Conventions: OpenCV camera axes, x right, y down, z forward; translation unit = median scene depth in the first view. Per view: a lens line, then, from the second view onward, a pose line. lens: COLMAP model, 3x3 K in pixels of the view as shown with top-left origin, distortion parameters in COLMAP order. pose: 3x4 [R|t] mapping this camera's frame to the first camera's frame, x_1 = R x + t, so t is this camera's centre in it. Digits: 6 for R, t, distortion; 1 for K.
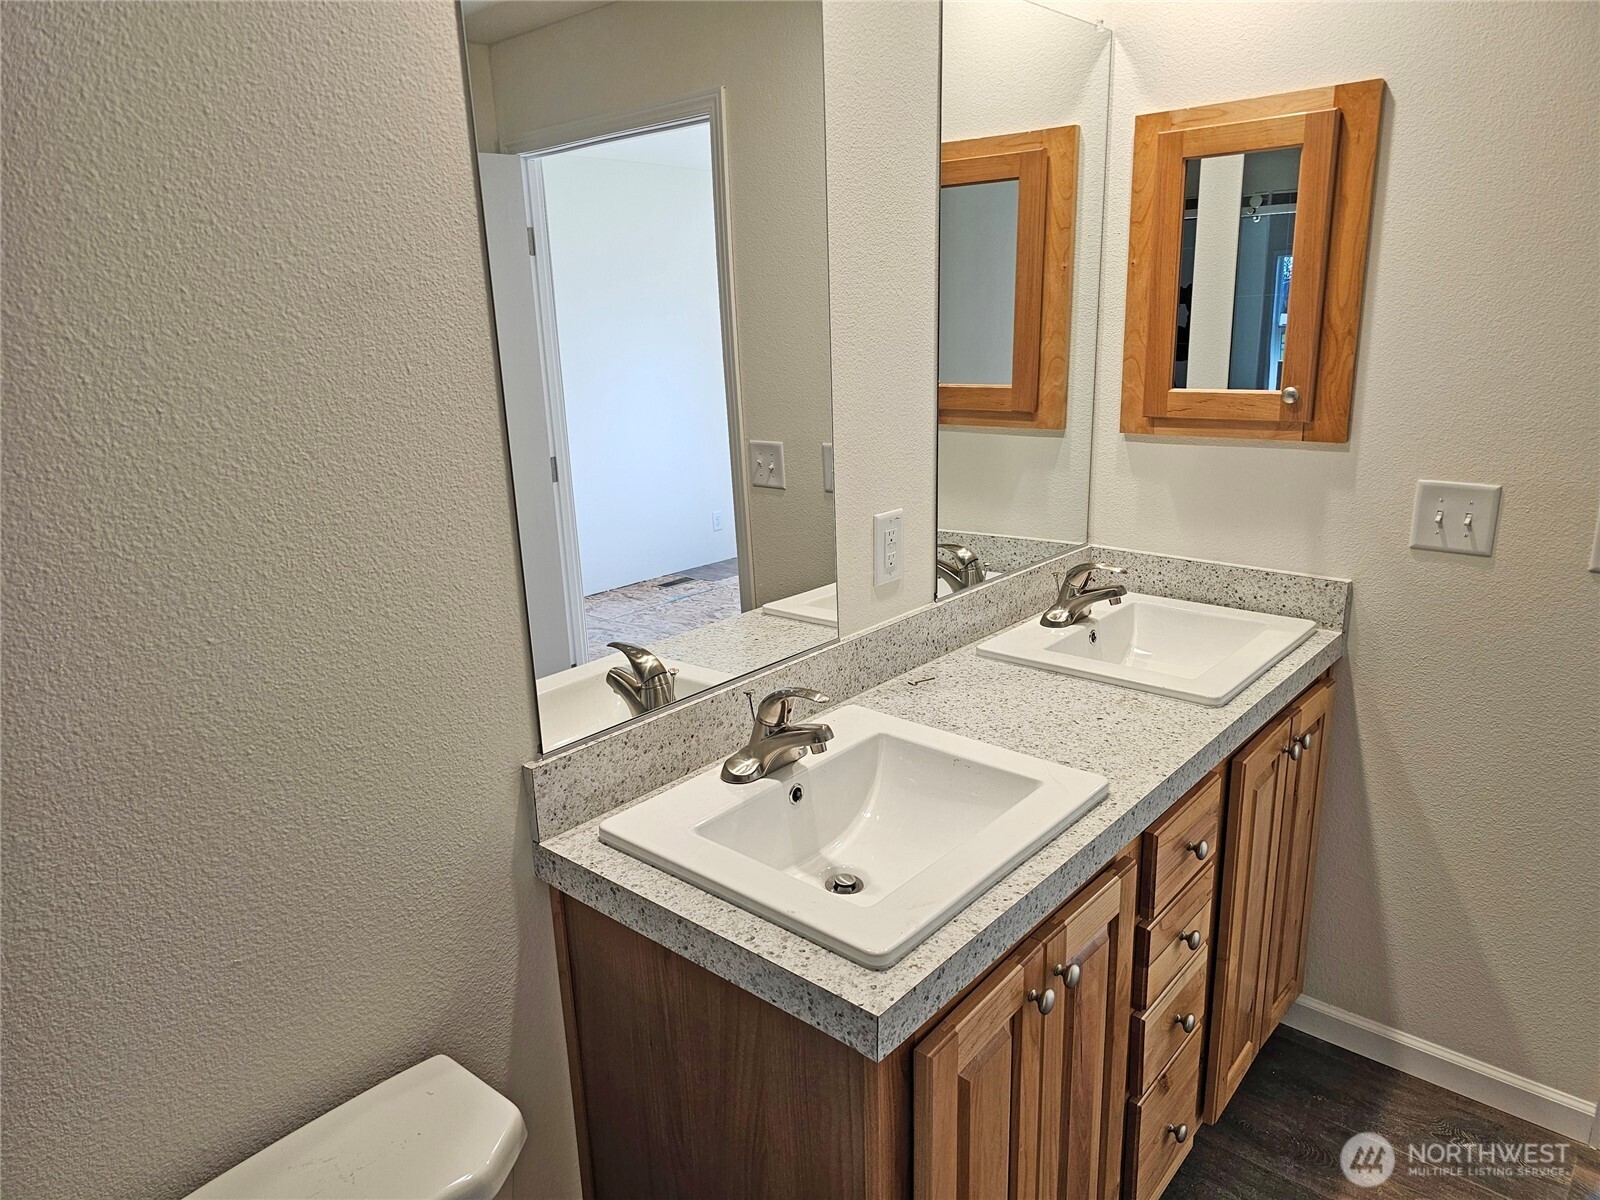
lens RADIAL K [[1069.1, 0, 787.4], [0, 1069.1, 602.8], [0, 0, 1]] dist [0.062393, -0.057294]
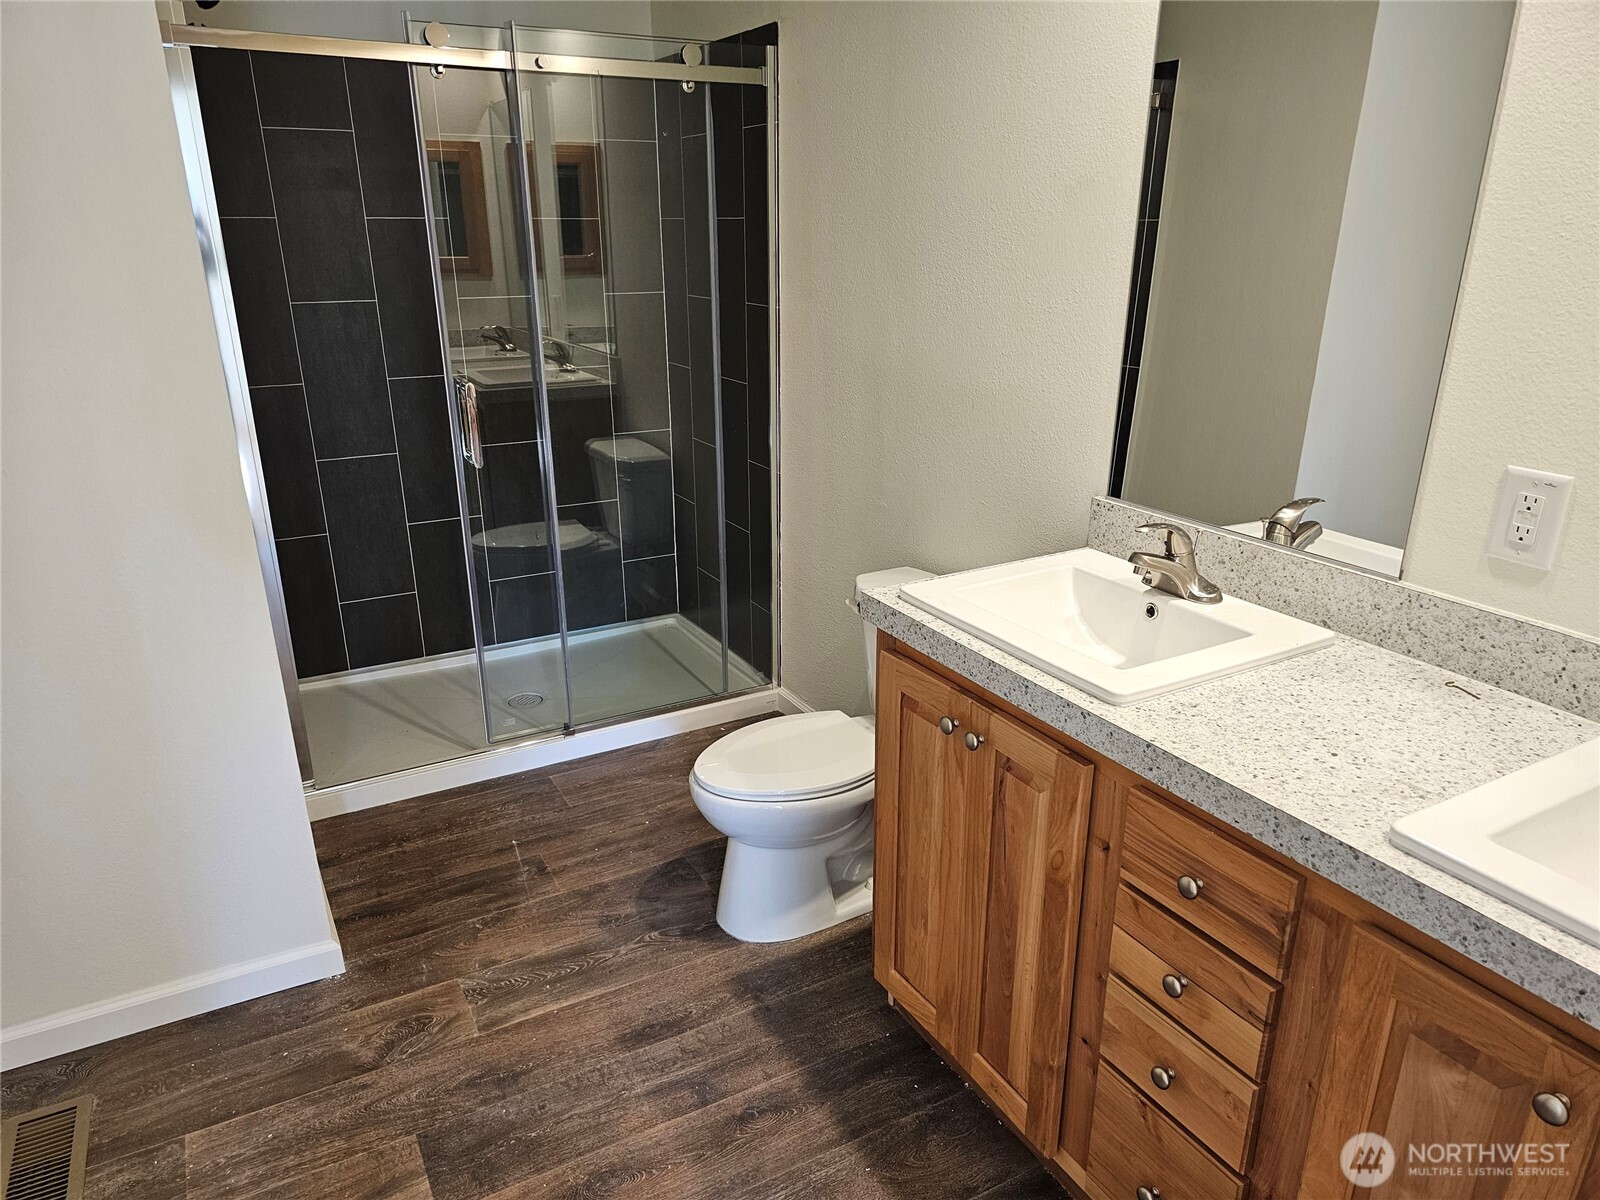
lens RADIAL K [[1080.8, 0, 782.6], [0, 1080.8, 619.2], [0, 0, 1]] dist [0.062749, -0.052533]
pose [[-0.341062, 0.355631, -0.870174, 0.991746], [-0.240674, 0.861790, 0.446536, -0.213551], [0.908709, 0.361725, -0.208333, 0.711042]]
